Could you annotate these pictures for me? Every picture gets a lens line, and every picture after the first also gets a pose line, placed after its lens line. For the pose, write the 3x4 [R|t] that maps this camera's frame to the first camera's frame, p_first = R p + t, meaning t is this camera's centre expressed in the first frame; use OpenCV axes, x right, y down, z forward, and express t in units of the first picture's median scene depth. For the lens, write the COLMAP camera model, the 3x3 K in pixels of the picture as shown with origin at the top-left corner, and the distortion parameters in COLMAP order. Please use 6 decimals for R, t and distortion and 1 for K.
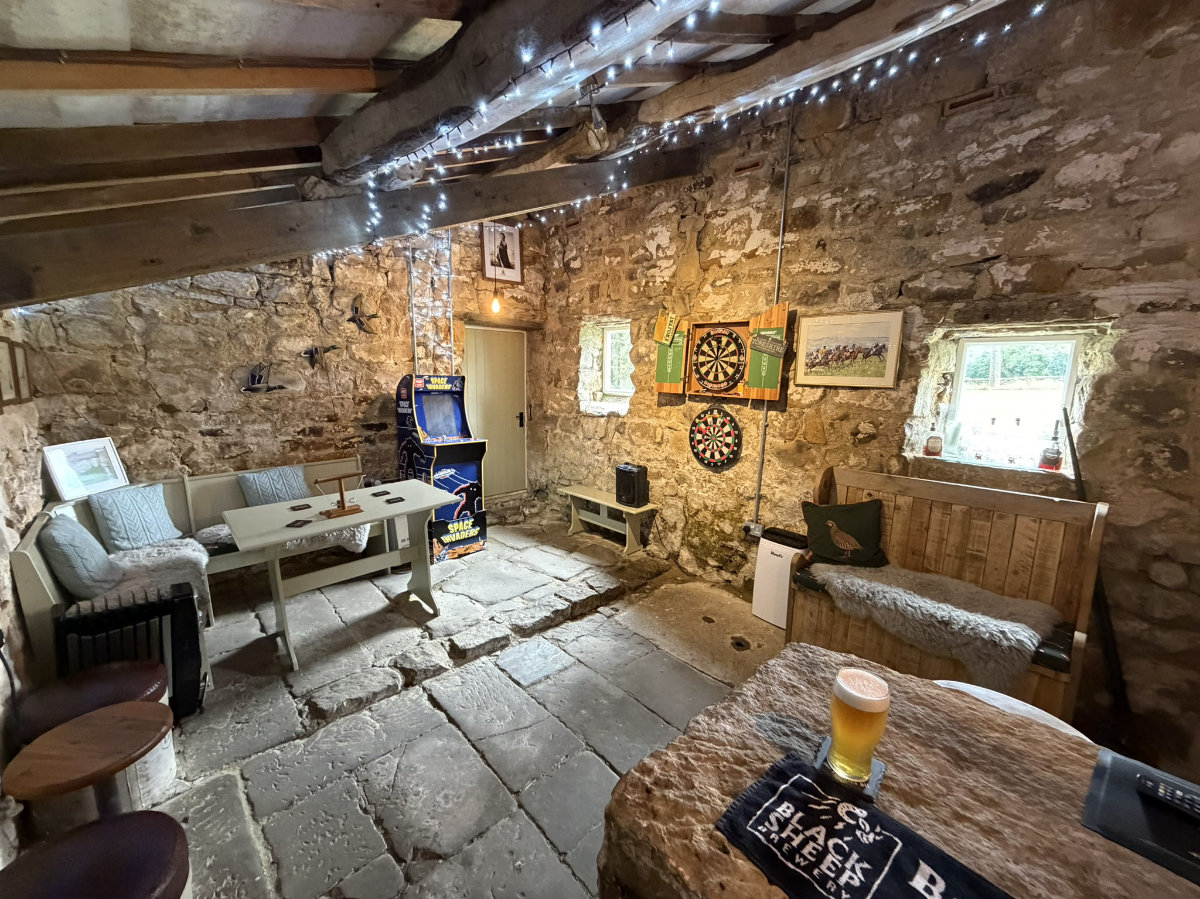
lens RADIAL K [[477.3, 0, 597.3], [0, 477.3, 453.8], [0, 0, 1]] dist [0.000207, 0.000405]
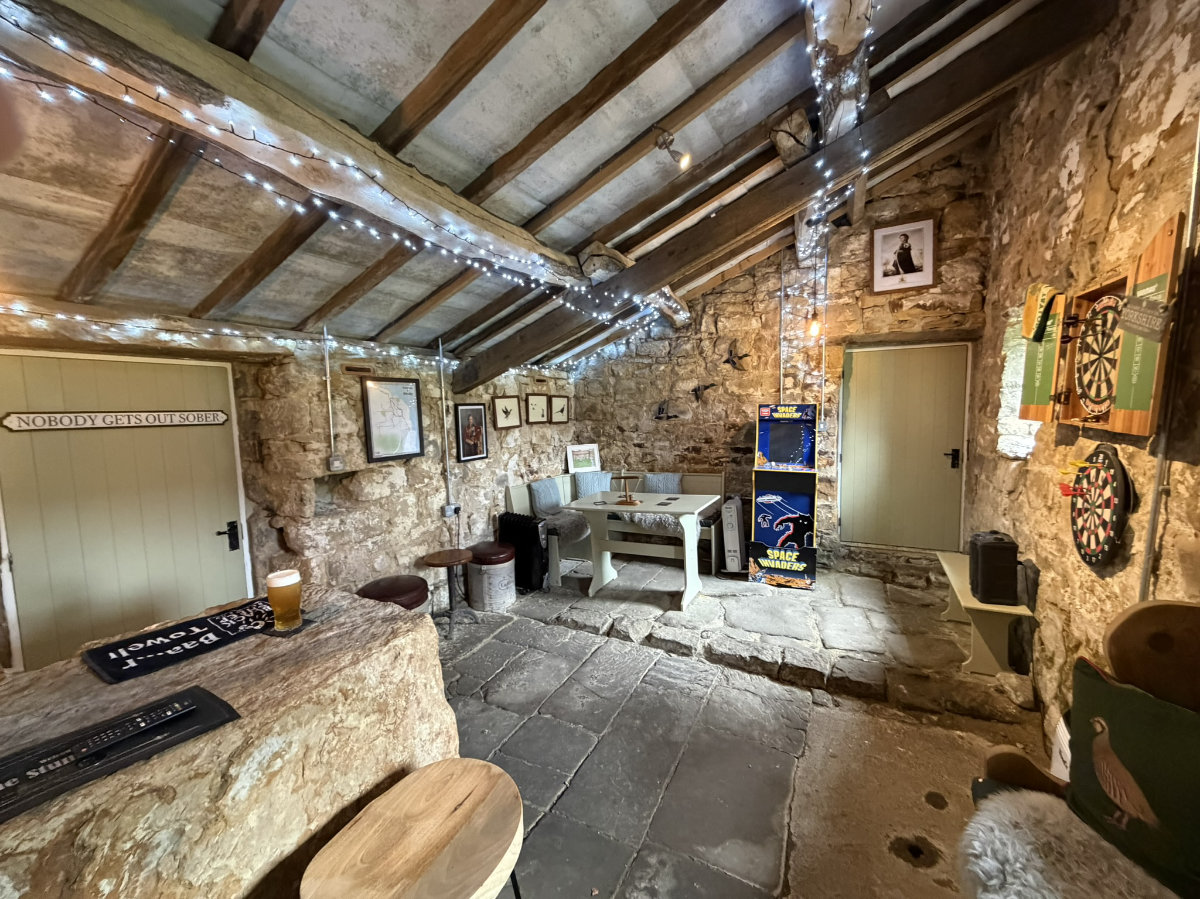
lens RADIAL K [[477.3, 0, 595.6], [0, 477.3, 454.7], [0, 0, 1]] dist [0.000207, 0.000405]
pose [[0.318643, 0.068173, -0.945420, 0.565406], [-0.131872, 0.990899, 0.027007, -0.033773], [0.938657, 0.116068, 0.324733, 0.324021]]
